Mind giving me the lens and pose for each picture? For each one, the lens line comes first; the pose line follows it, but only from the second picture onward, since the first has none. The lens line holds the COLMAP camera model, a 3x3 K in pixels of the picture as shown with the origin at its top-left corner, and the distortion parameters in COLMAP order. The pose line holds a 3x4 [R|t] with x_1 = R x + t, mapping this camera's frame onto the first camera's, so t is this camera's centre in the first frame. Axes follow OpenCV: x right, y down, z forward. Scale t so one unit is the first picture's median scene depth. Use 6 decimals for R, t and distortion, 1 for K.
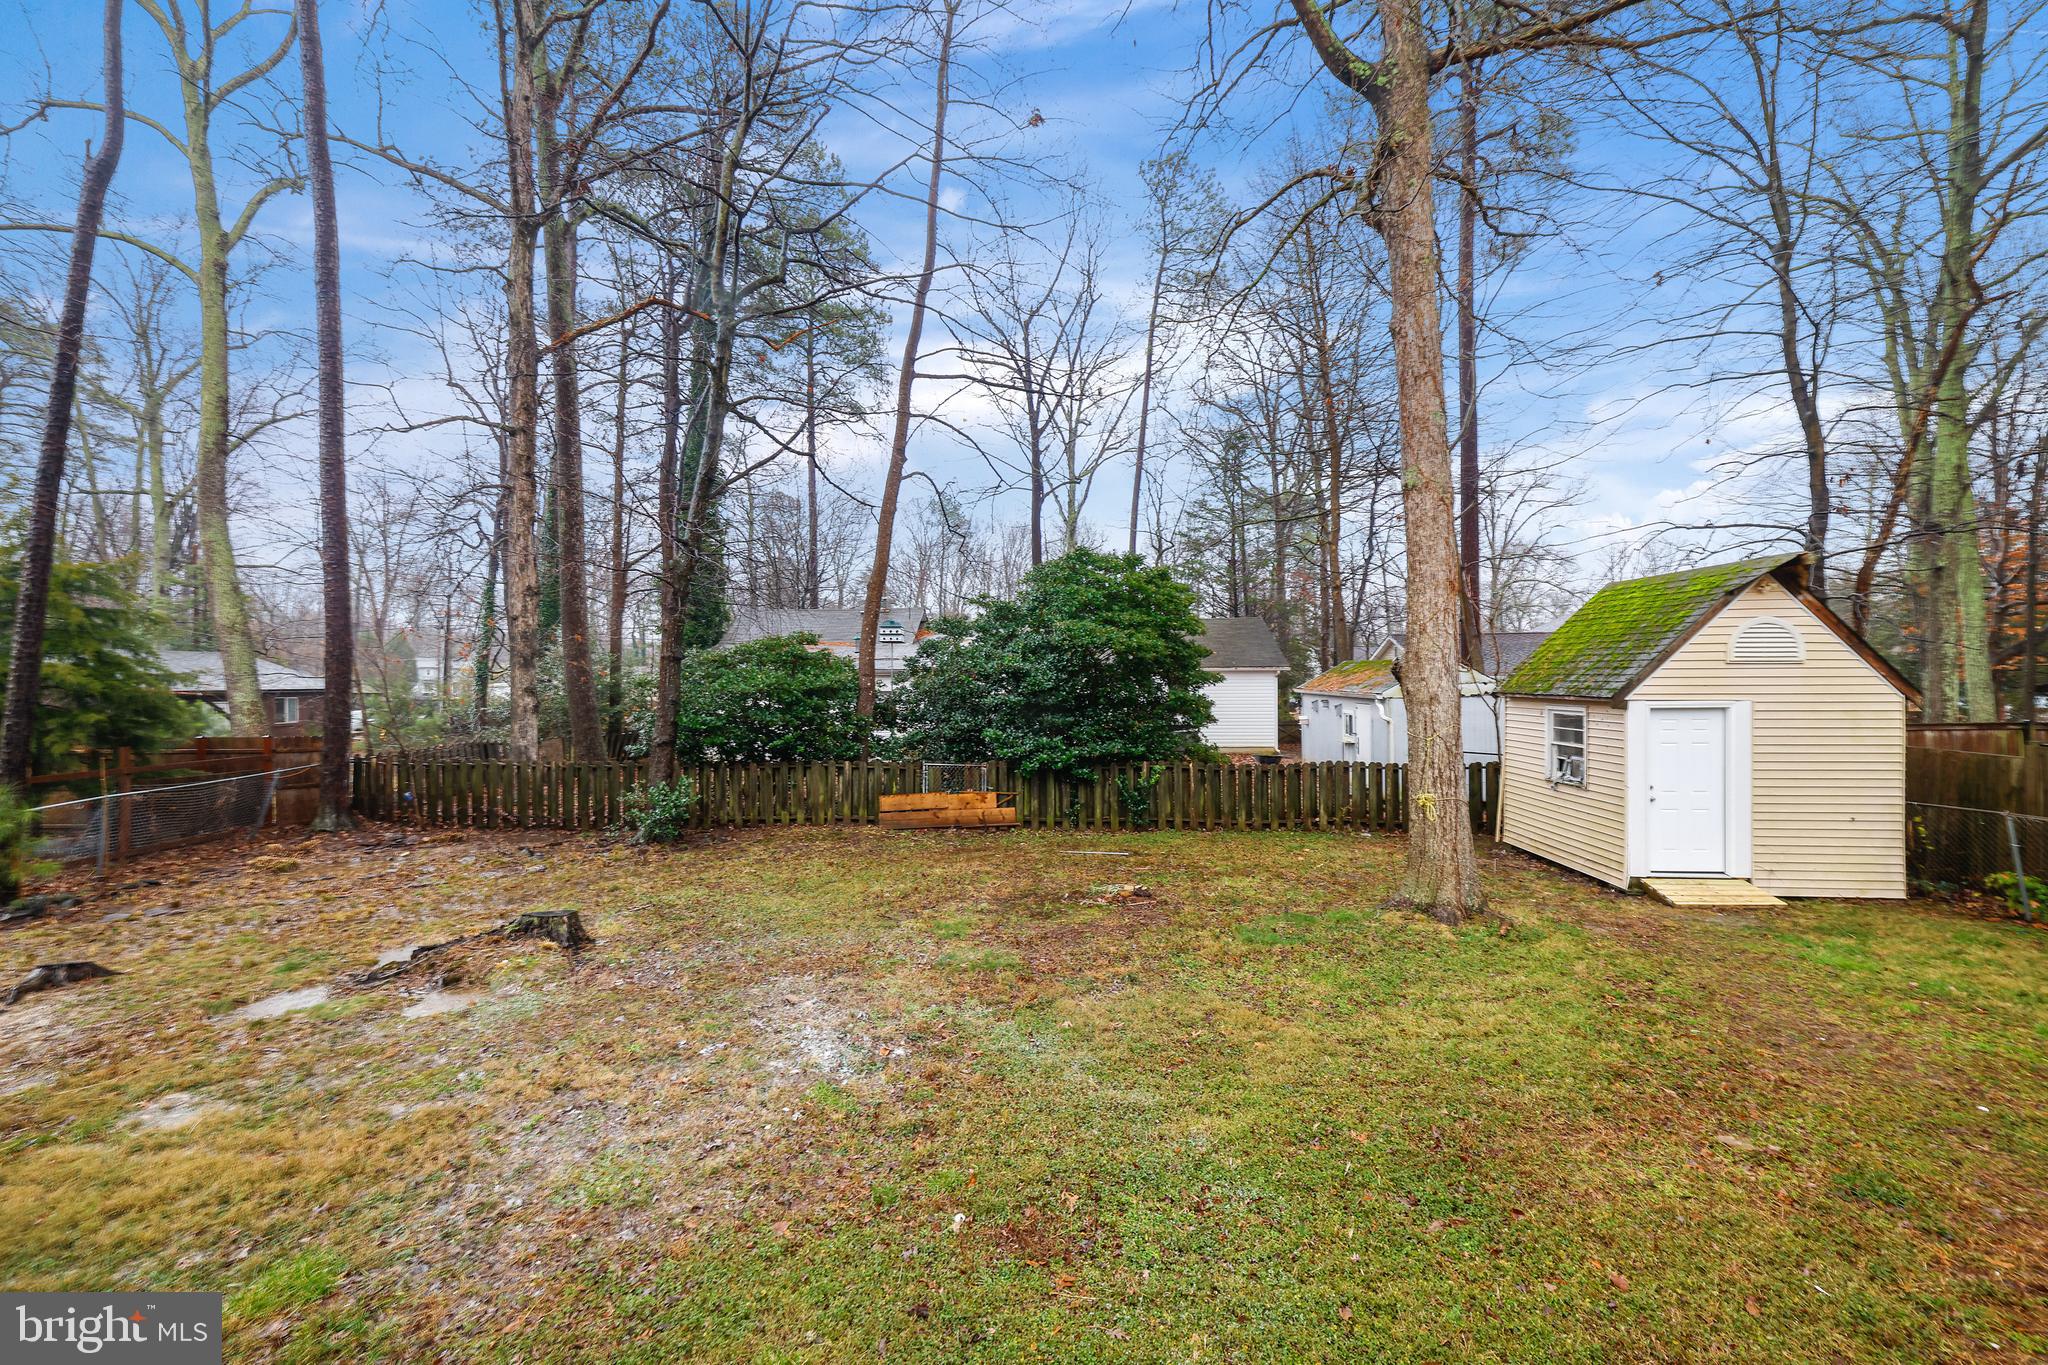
lens RADIAL K [[852.5, 0, 1014.6], [0, 852.5, 688.2], [0, 0, 1]] dist [0.010753, -0.003542]
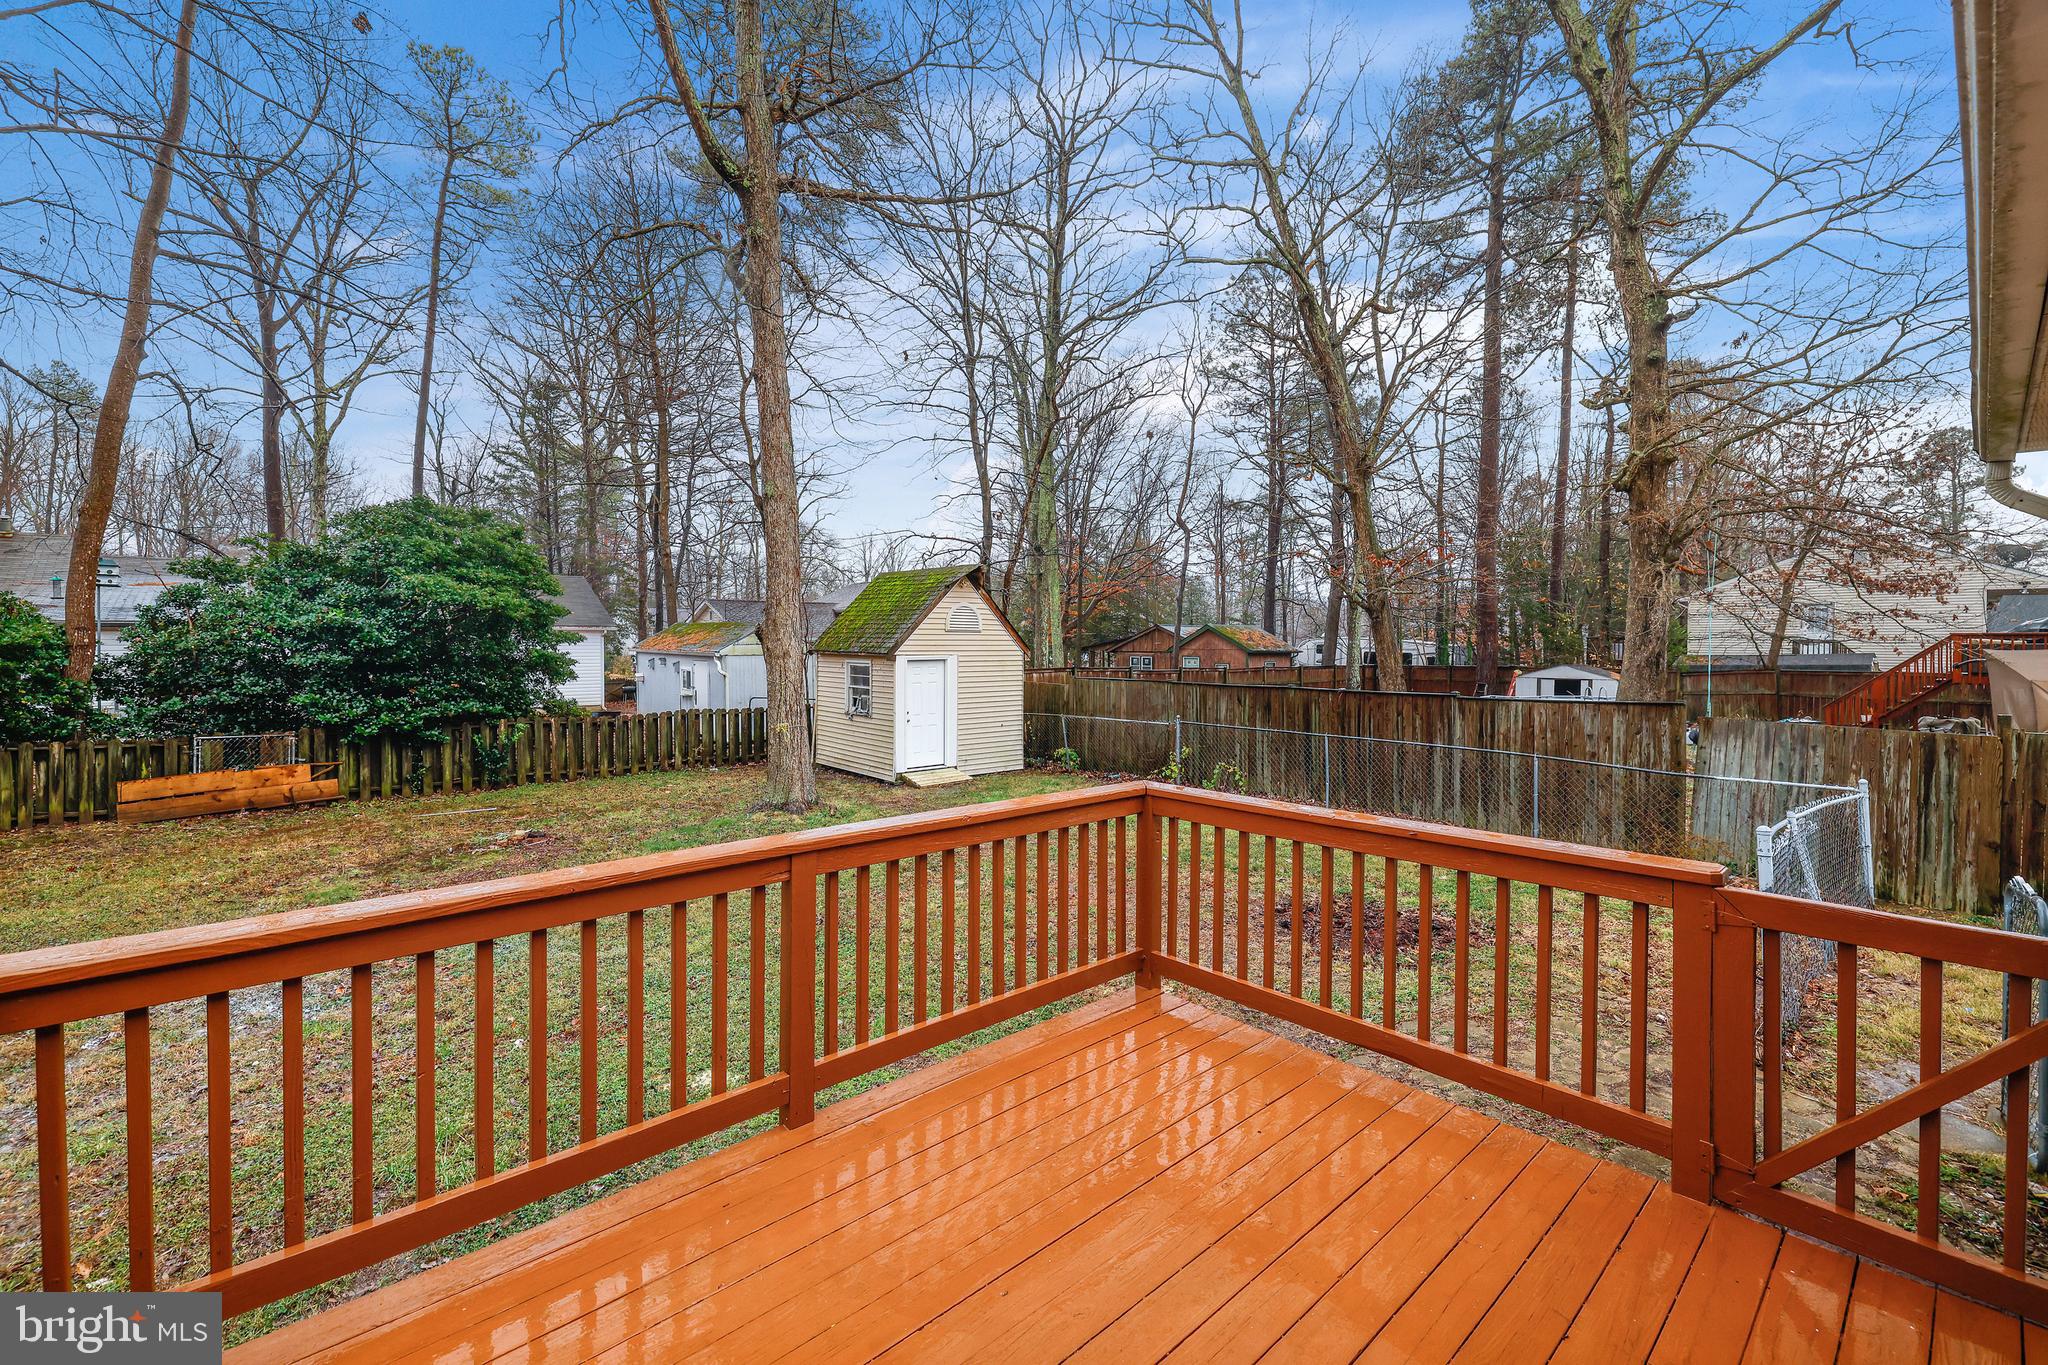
lens RADIAL K [[852.5, 0, 1031.2], [0, 852.5, 648.4], [0, 0, 1]] dist [0.010753, -0.003542]
pose [[0.692585, 0.001548, 0.721335, -0.142603], [-0.001734, 0.999998, -0.000481, 0.001632], [-0.721334, -0.000917, 0.692587, -0.148745]]
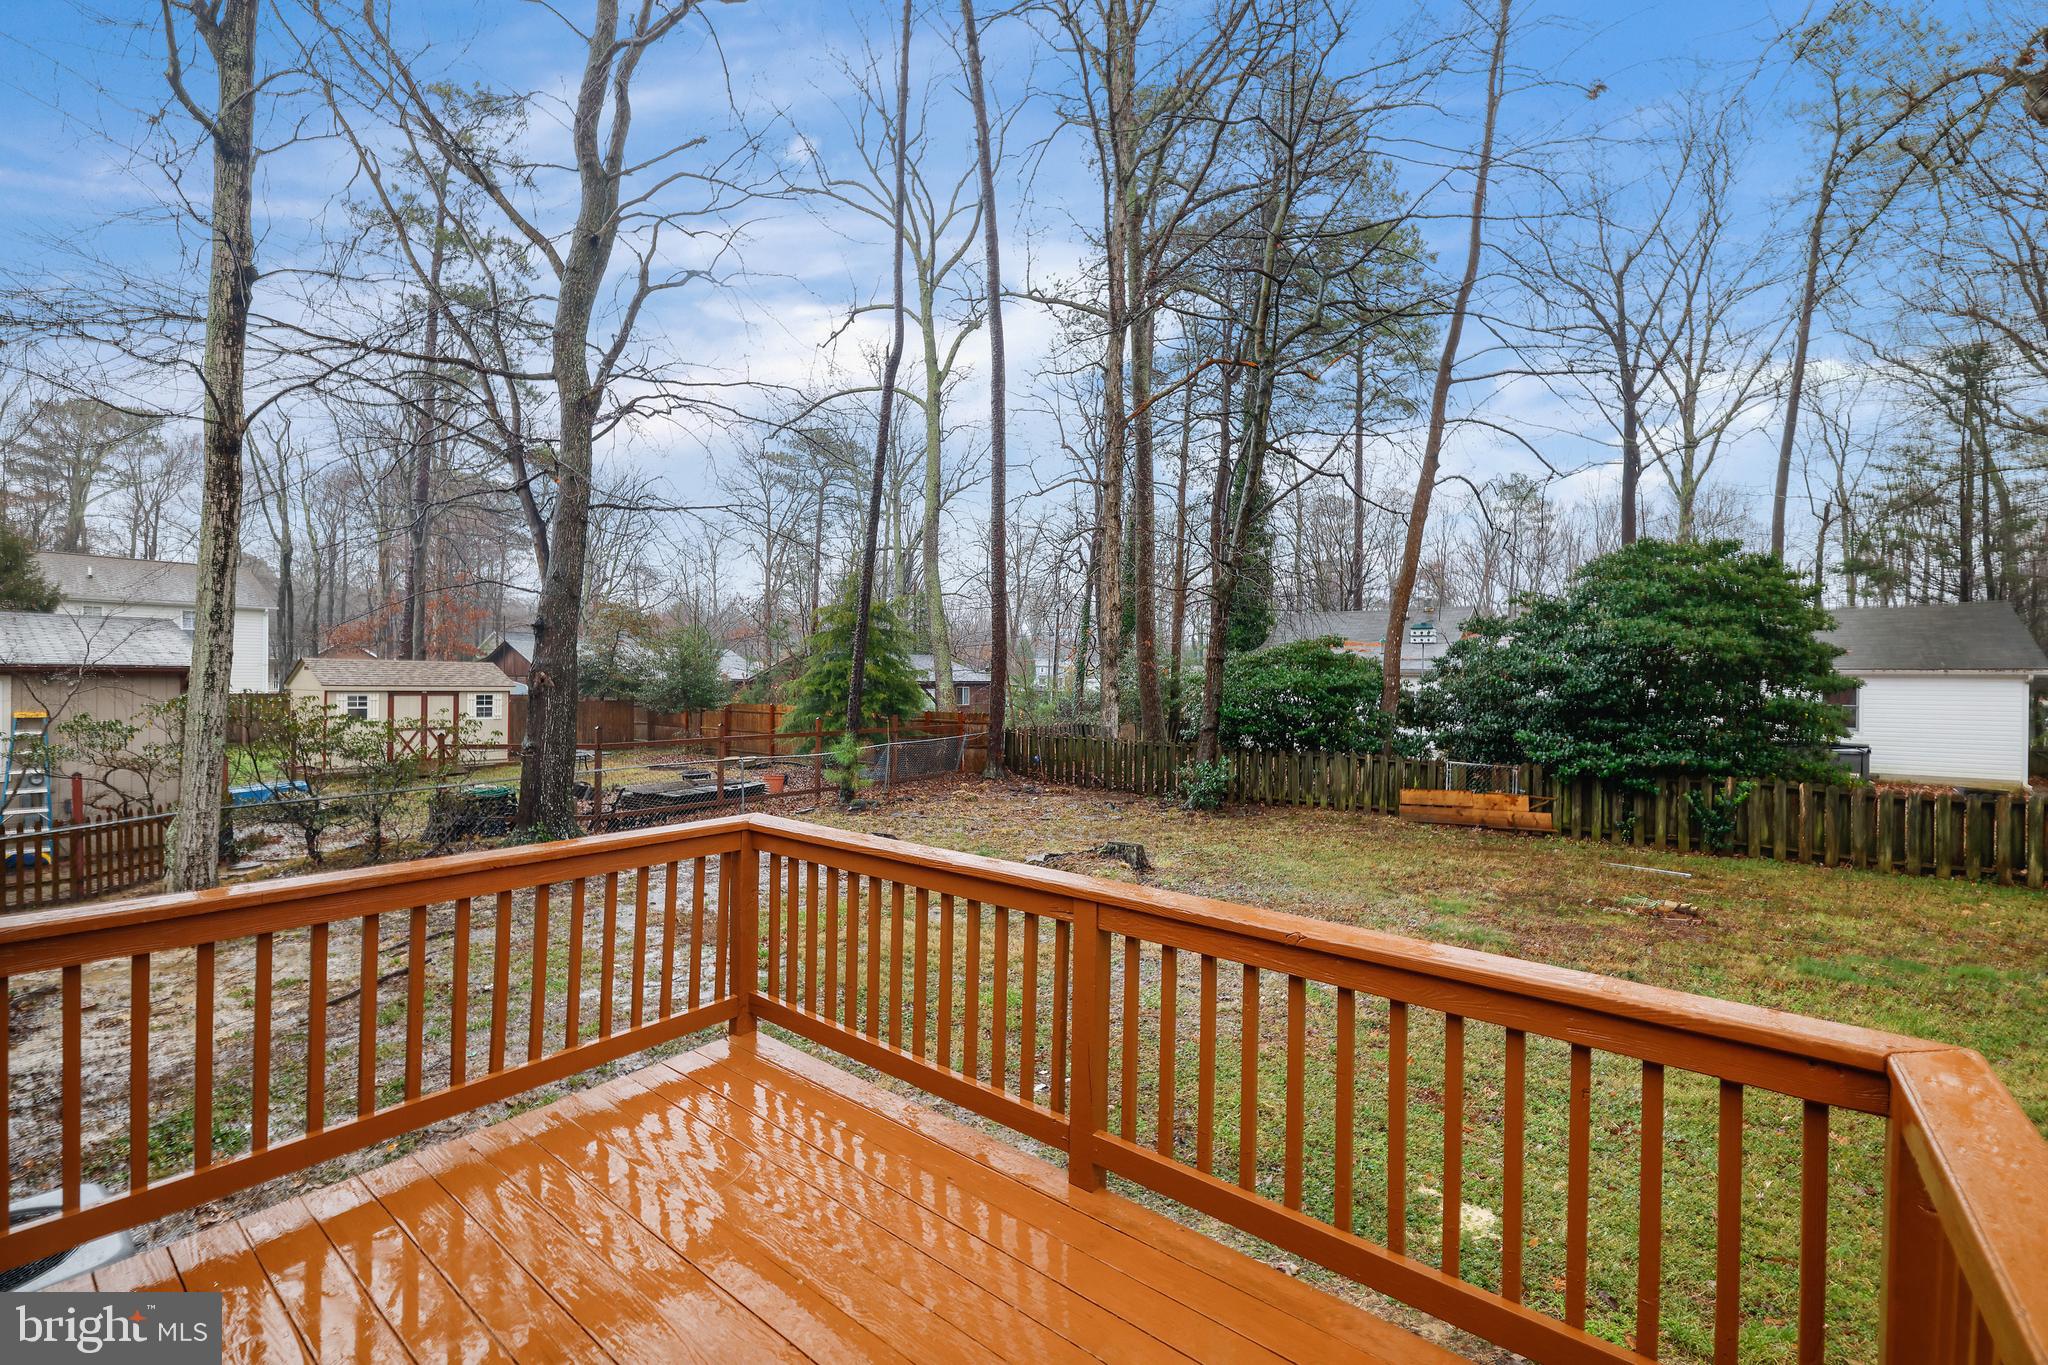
lens RADIAL K [[852.5, 0, 1016.1], [0, 852.5, 687.1], [0, 0, 1]] dist [0.010753, -0.003542]
pose [[0.810607, 0.018034, -0.585312, 0.072270], [-0.018769, 0.999812, 0.004811, 0.003140], [0.585289, 0.007085, 0.810794, -0.139339]]
